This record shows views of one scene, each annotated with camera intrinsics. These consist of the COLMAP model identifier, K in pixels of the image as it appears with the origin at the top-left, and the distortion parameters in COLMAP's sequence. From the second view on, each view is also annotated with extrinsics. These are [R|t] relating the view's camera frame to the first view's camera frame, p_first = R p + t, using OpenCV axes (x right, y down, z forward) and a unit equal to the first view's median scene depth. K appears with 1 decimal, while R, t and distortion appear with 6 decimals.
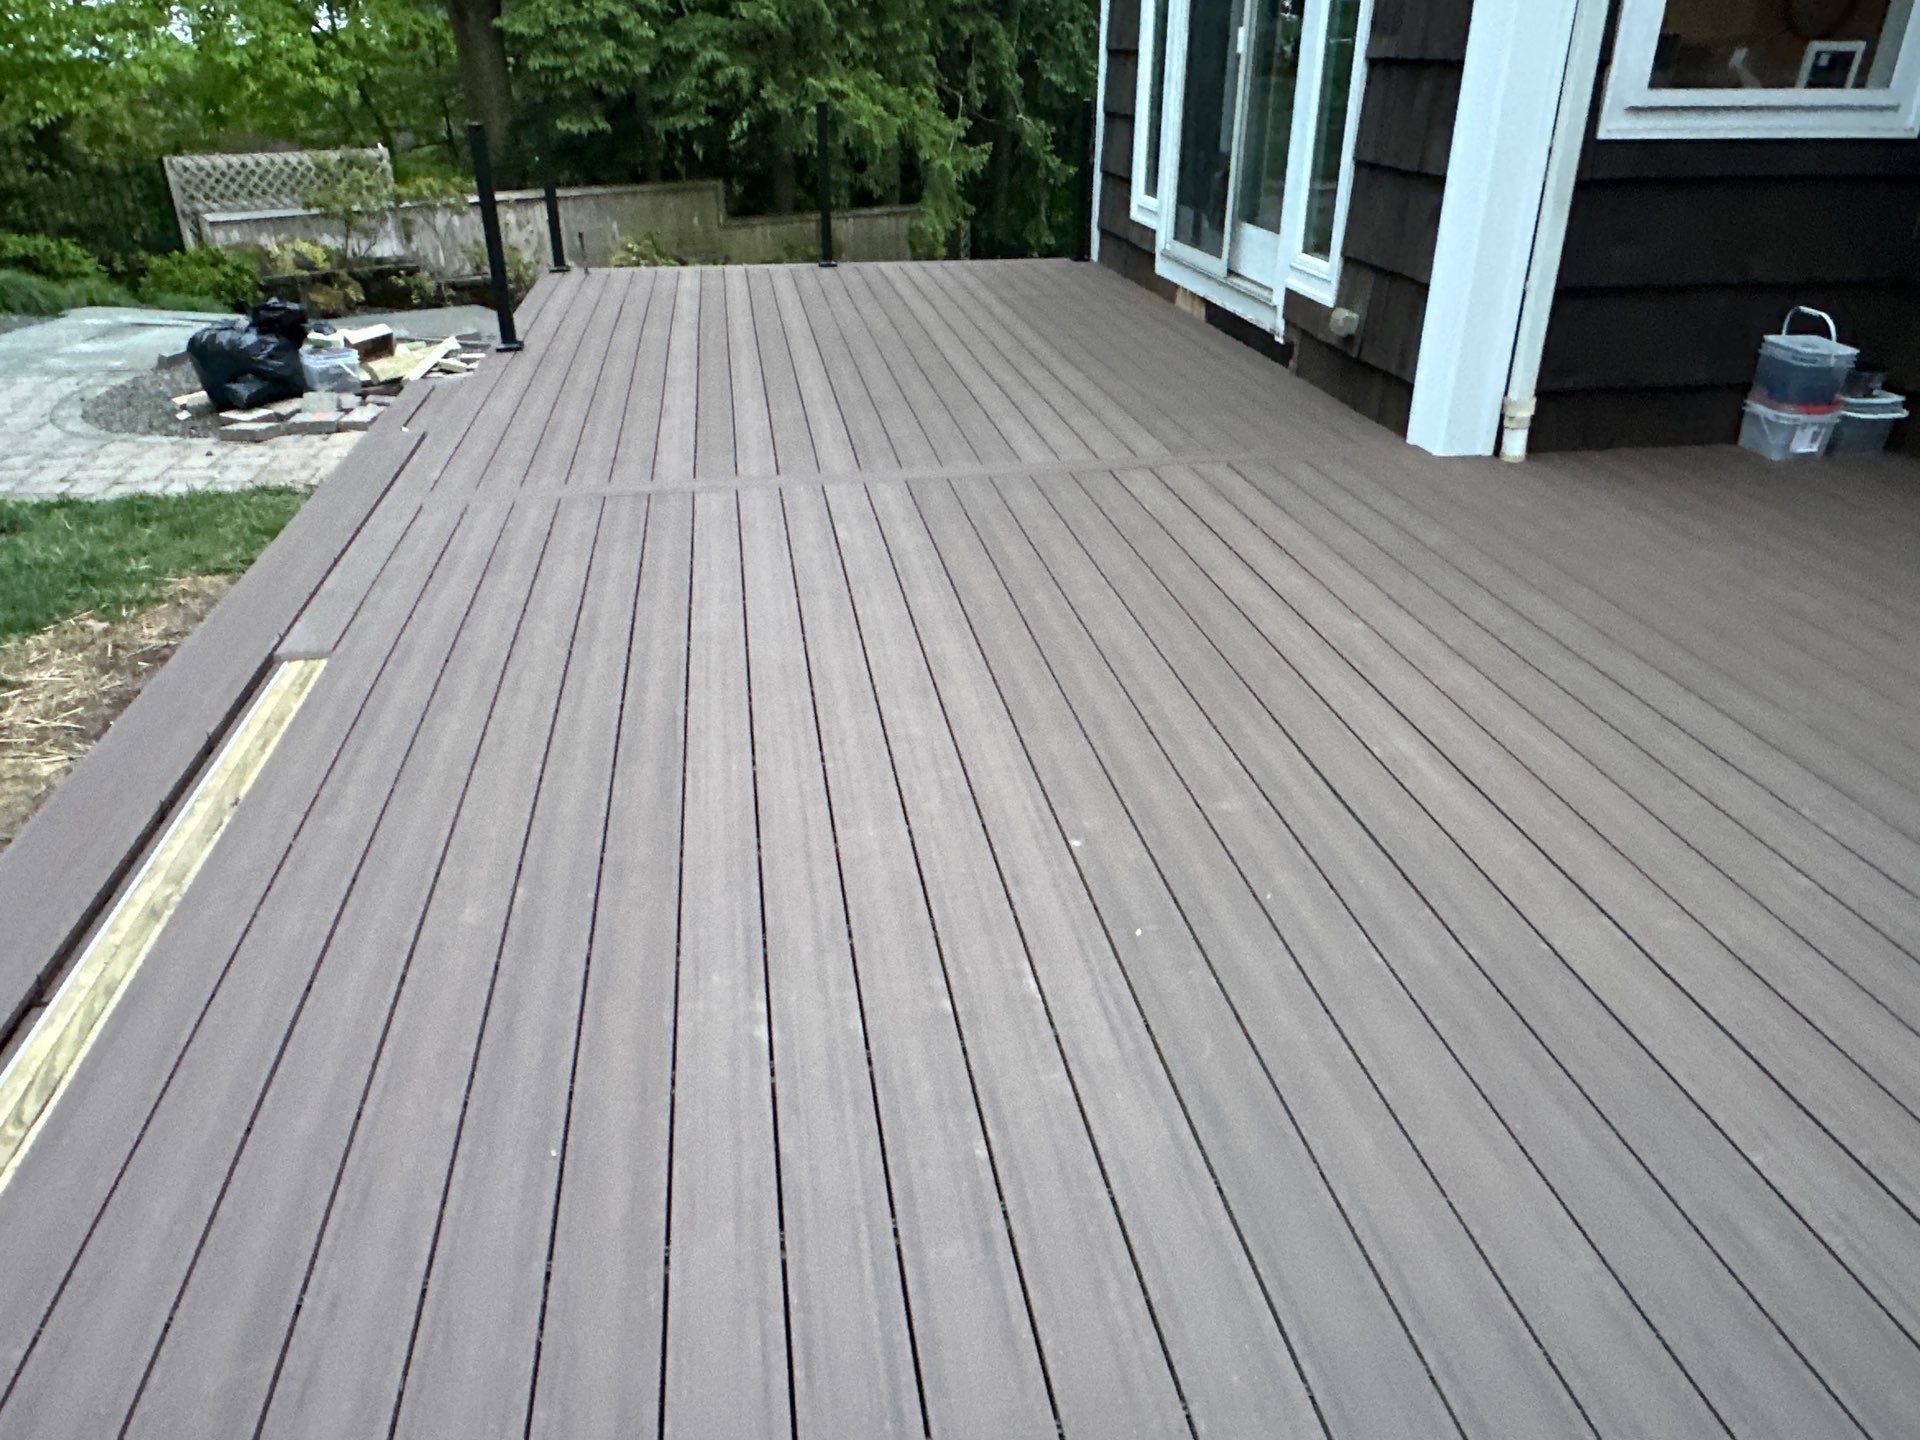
lens RADIAL K [[1312.8, 0, 960.8], [0, 1312.8, 716.0], [0, 0, 1]] dist [-0.005185, 0.001848]
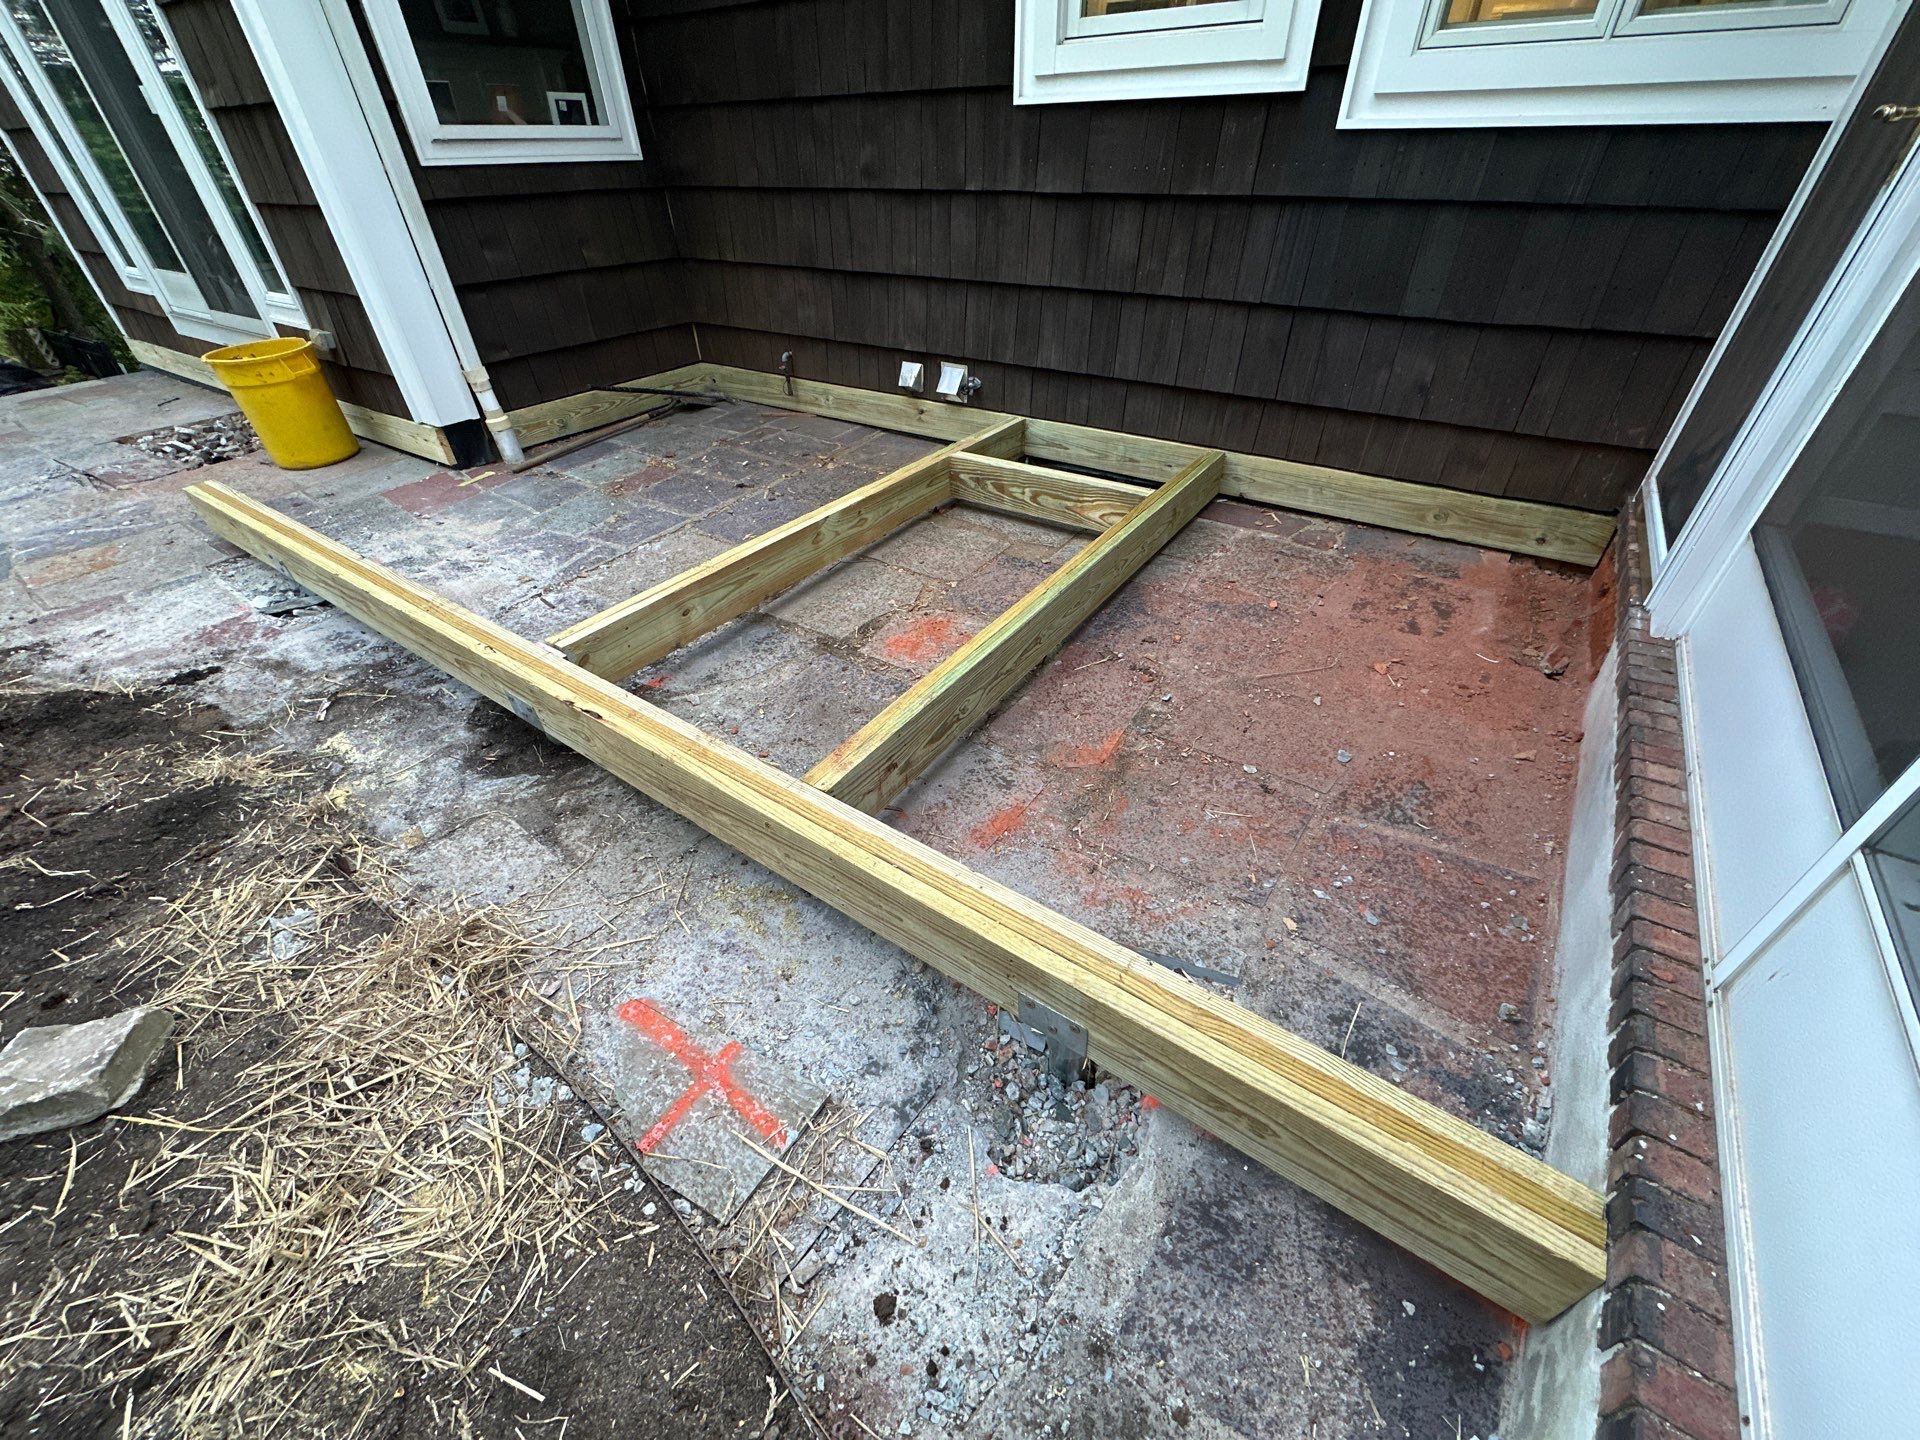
lens RADIAL K [[762.0, 0, 960.7], [0, 762.0, 716.6], [0, 0, 1]] dist [-0.003598, 0.000506]
pose [[0.691260, -0.444717, 0.569549, 0.095123], [0.346961, 0.895656, 0.278243, 0.031046], [-0.633859, 0.005272, 0.773430, 0.013813]]
